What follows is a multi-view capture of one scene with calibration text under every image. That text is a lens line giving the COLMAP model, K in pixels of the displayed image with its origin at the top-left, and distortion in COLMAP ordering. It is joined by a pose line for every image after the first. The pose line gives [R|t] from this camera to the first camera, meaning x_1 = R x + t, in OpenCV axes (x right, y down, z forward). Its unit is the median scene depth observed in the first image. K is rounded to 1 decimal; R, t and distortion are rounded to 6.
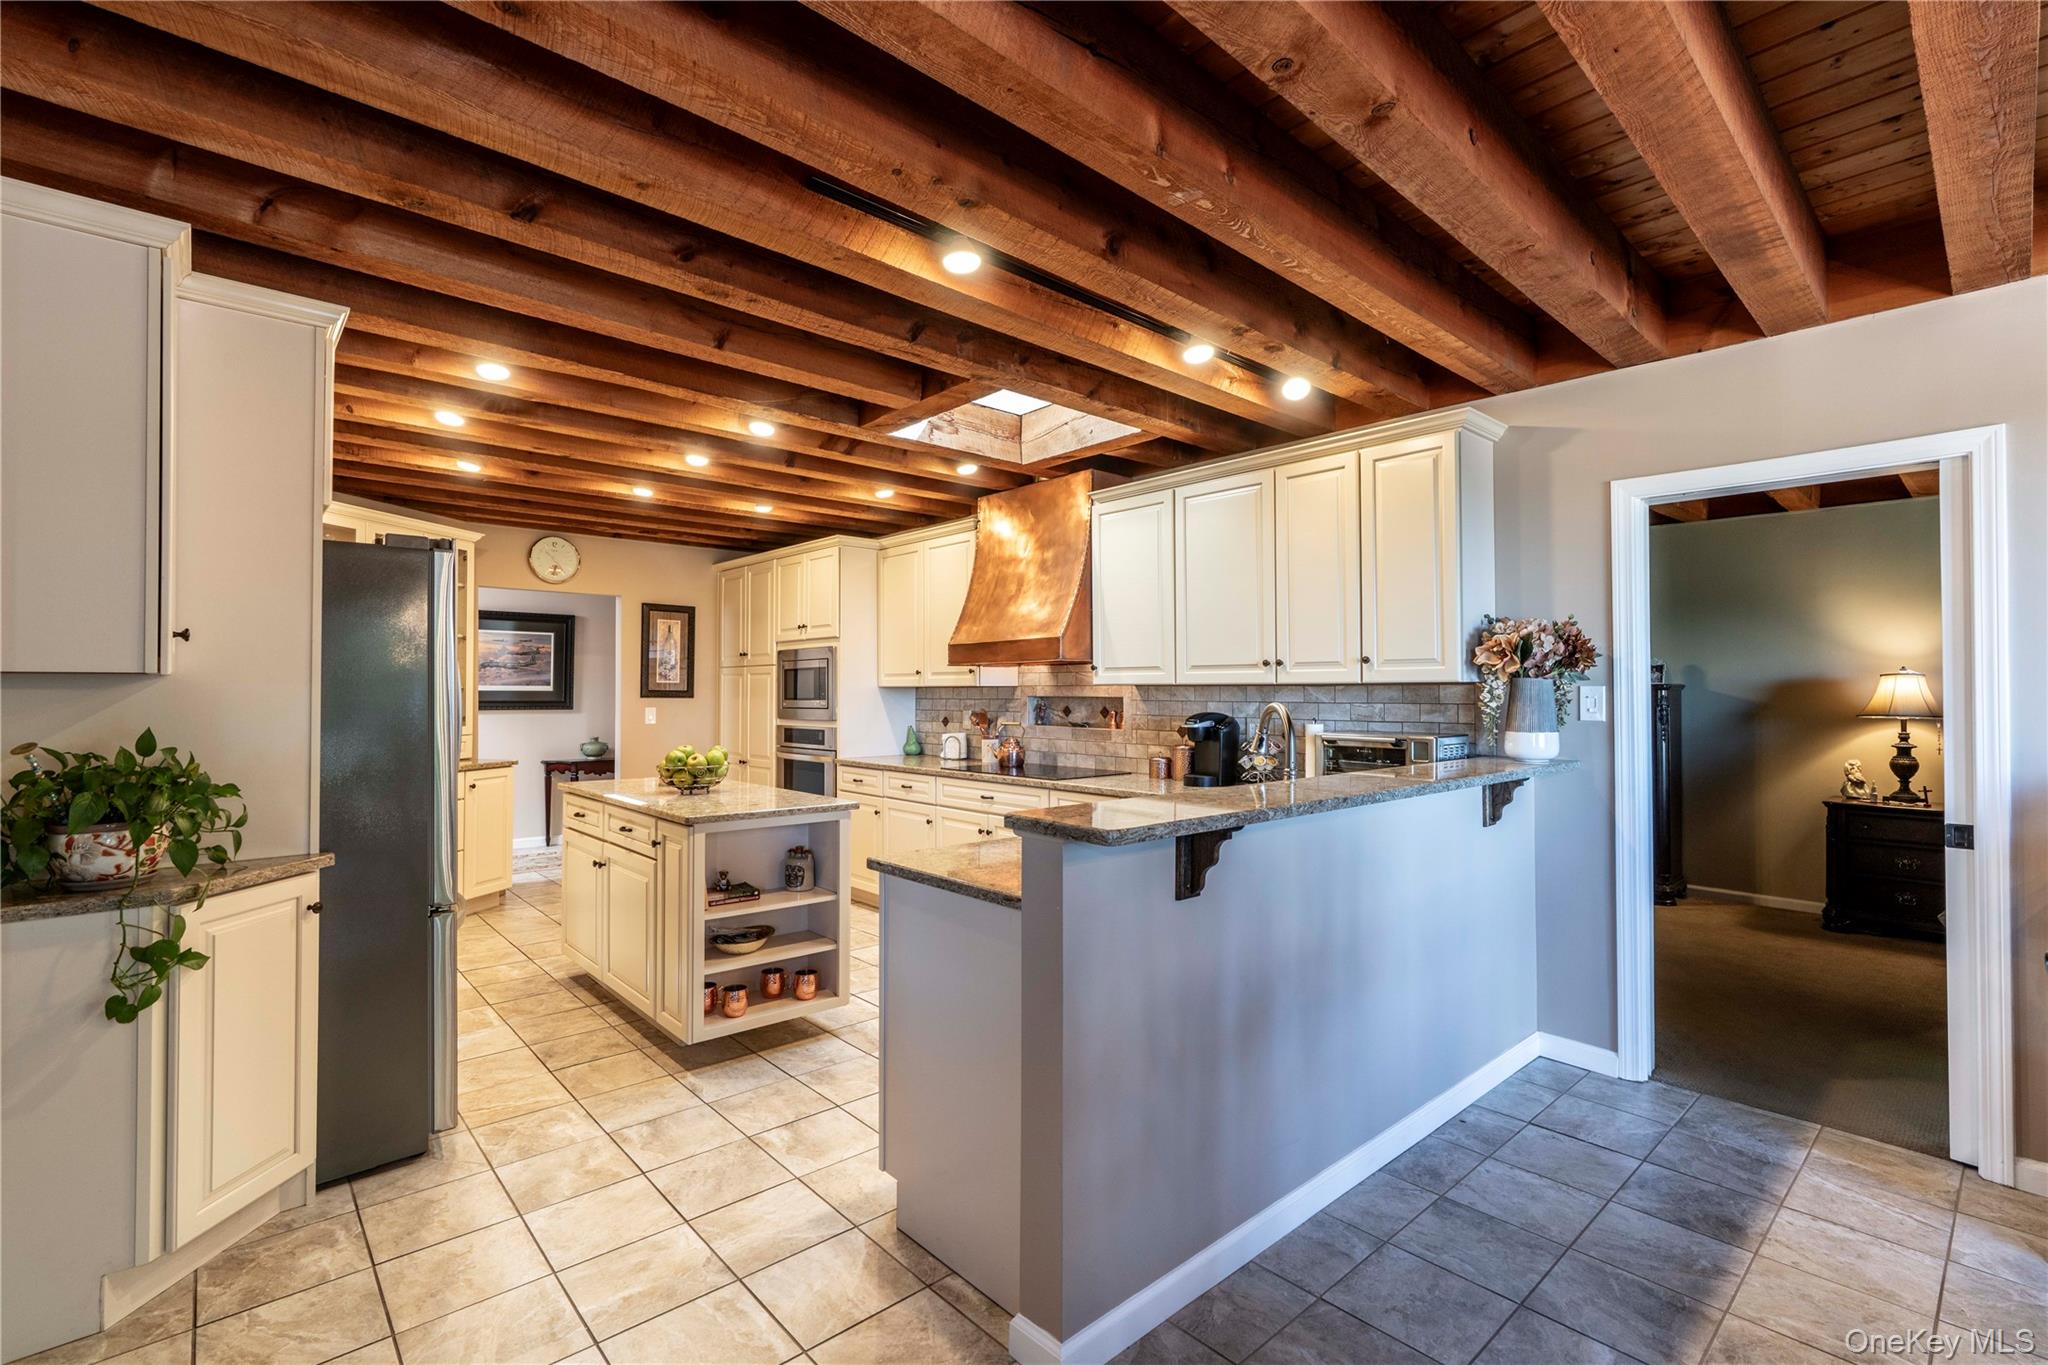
lens RADIAL K [[911.4, 0, 1031.7], [0, 911.4, 679.3], [0, 0, 1]] dist [-0.013358, 0.005864]
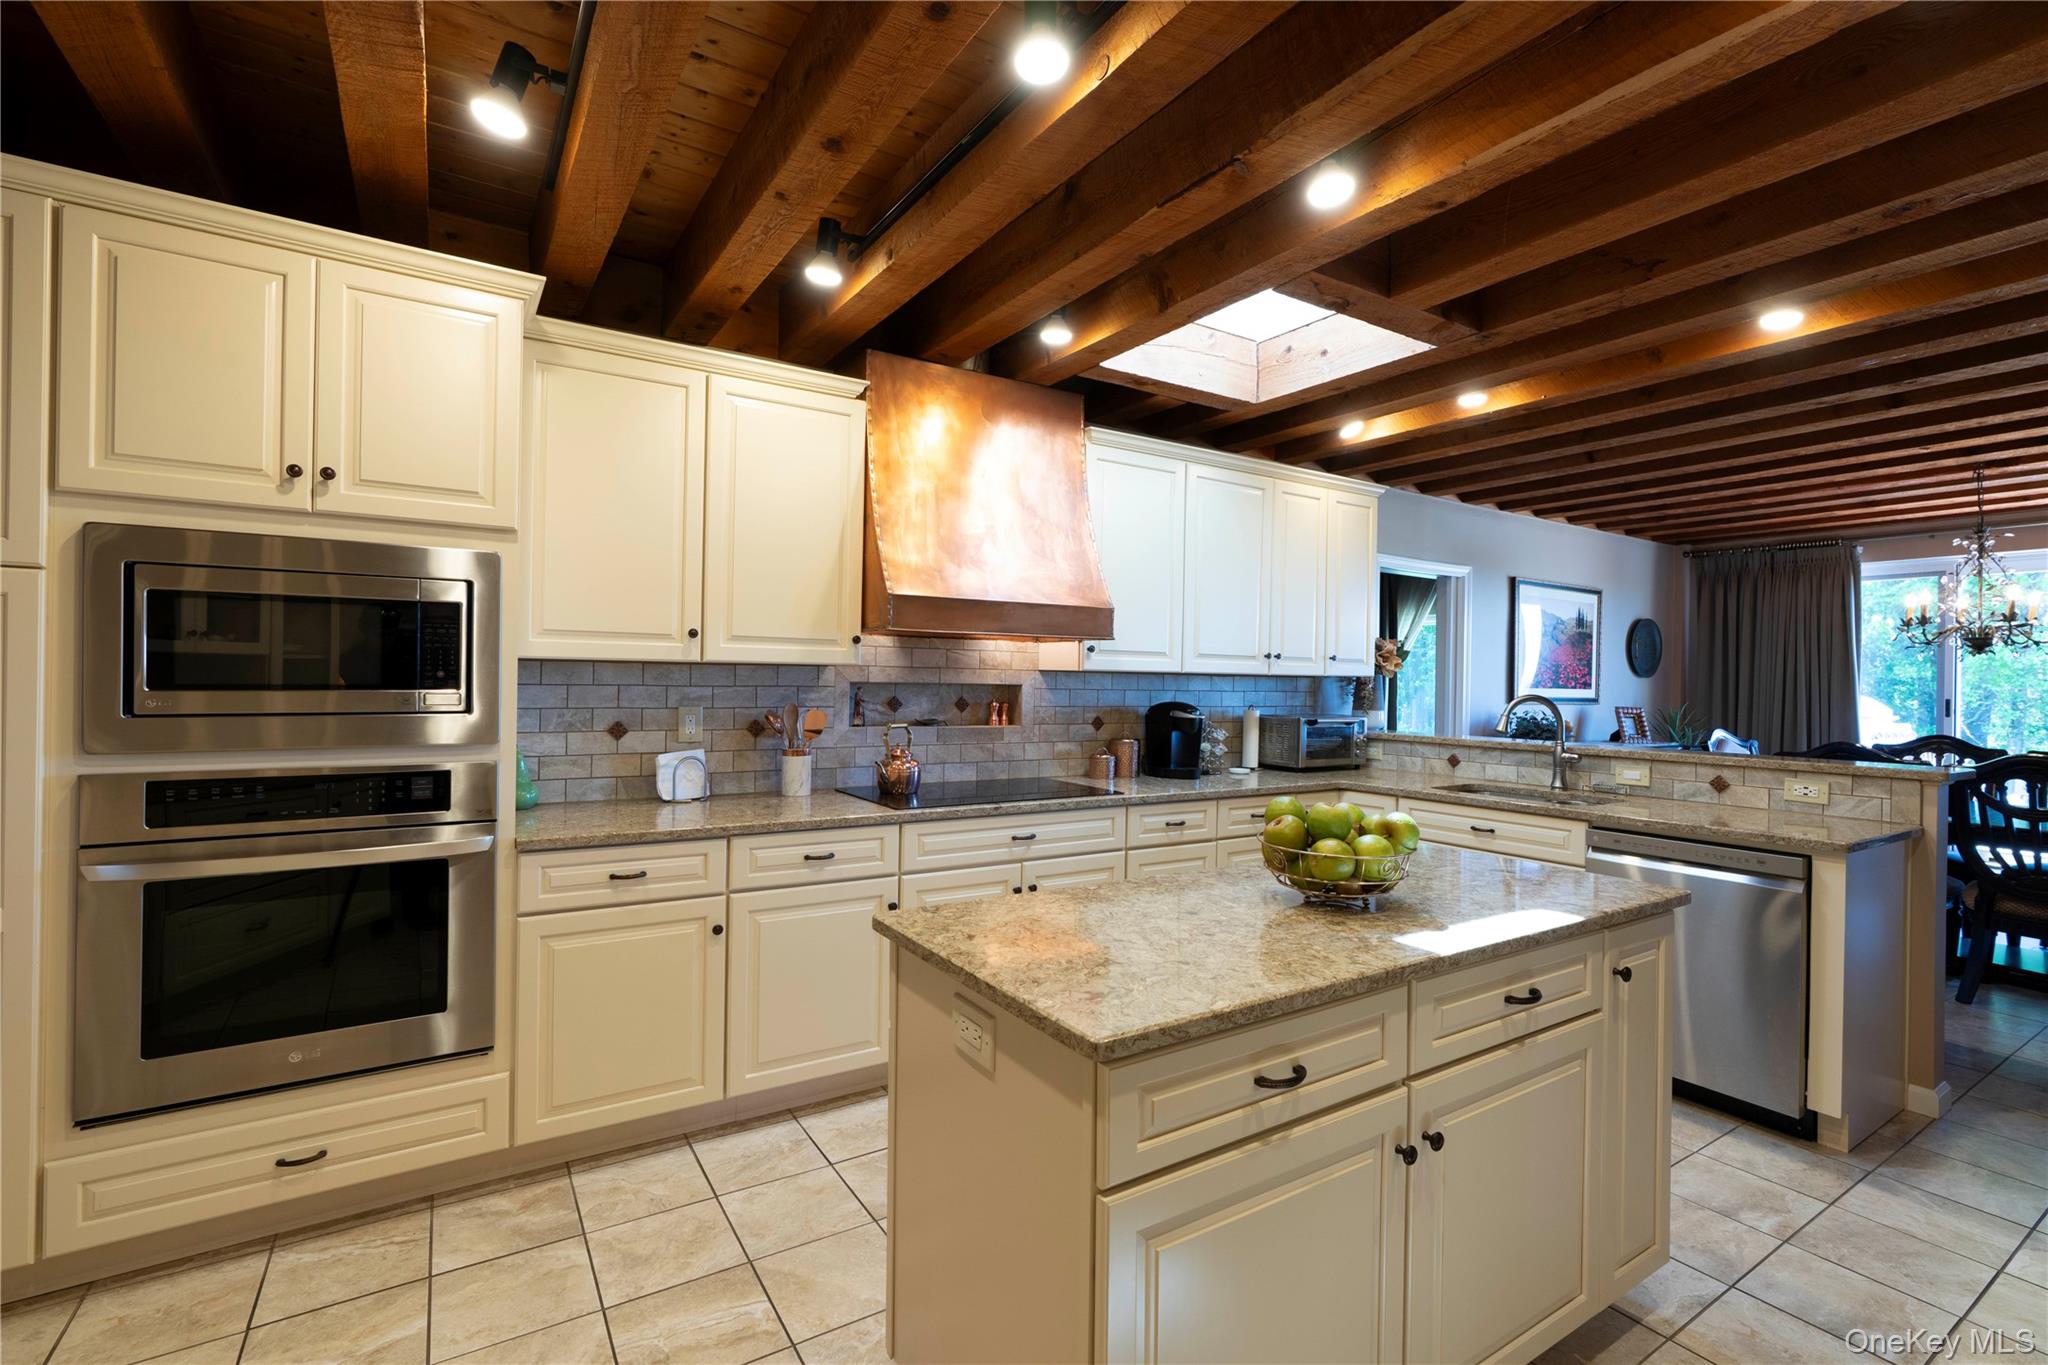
lens RADIAL K [[911.4, 0, 1031.7], [0, 911.4, 679.3], [0, 0, 1]] dist [-0.013358, 0.005864]
pose [[0.165379, 0.002799, 0.986226, -0.702351], [-0.030006, 0.999547, 0.002195, 0.013367], [-0.985774, -0.029955, 0.165388, 0.889252]]
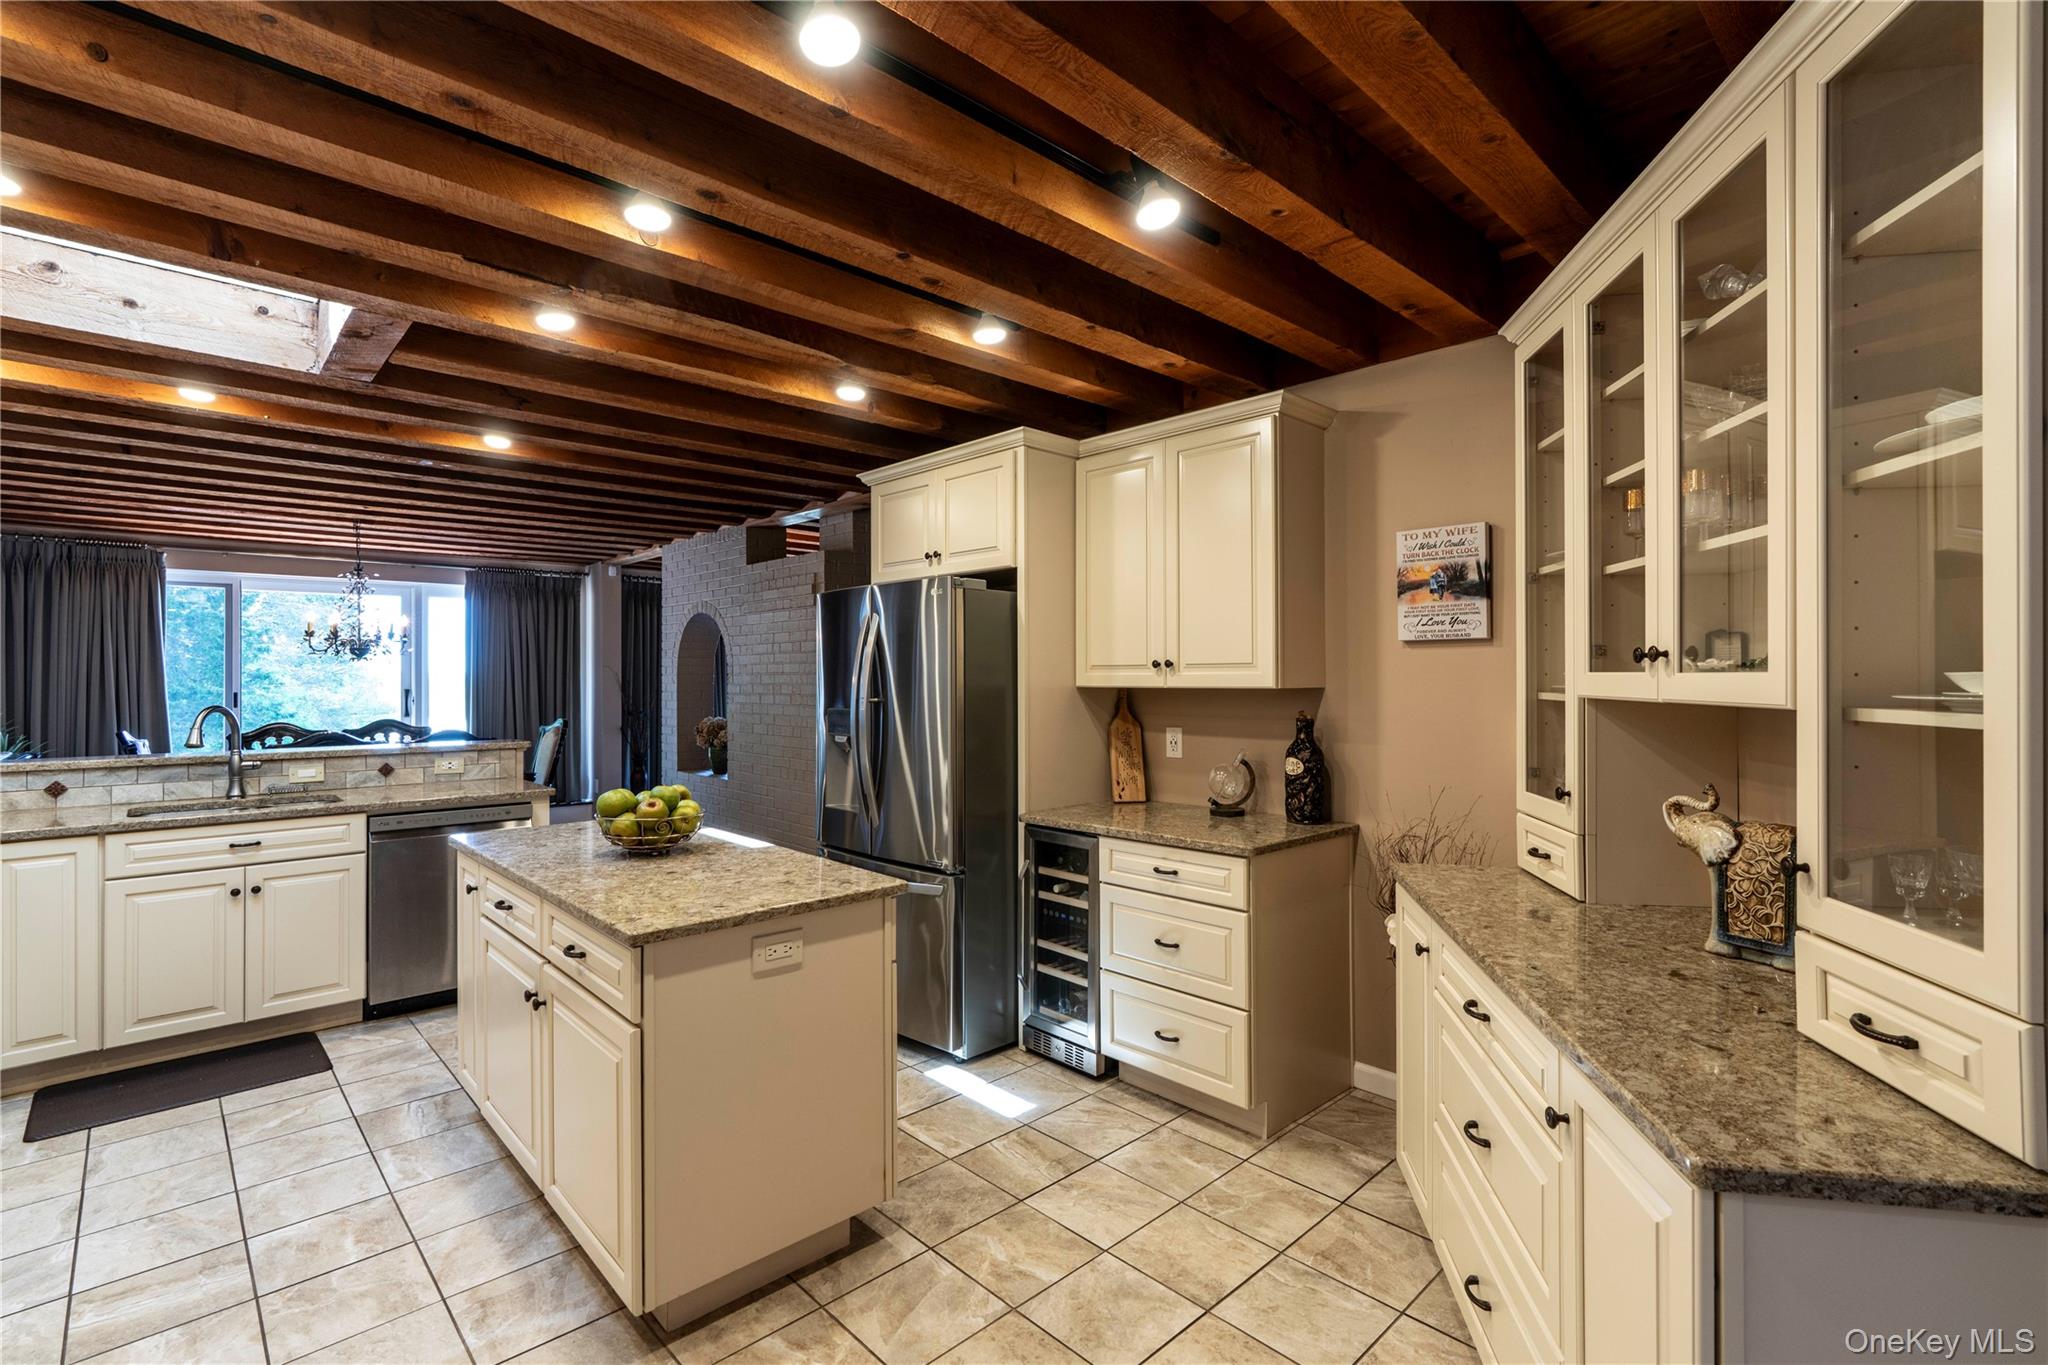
lens RADIAL K [[911.4, 0, 1031.7], [0, 911.4, 679.3], [0, 0, 1]] dist [-0.013358, 0.005864]
pose [[-0.999794, 0.000910, -0.020286, -0.529019], [0.001132, 0.999939, -0.010952, 0.001746], [0.020275, -0.010972, -0.999734, 1.392255]]
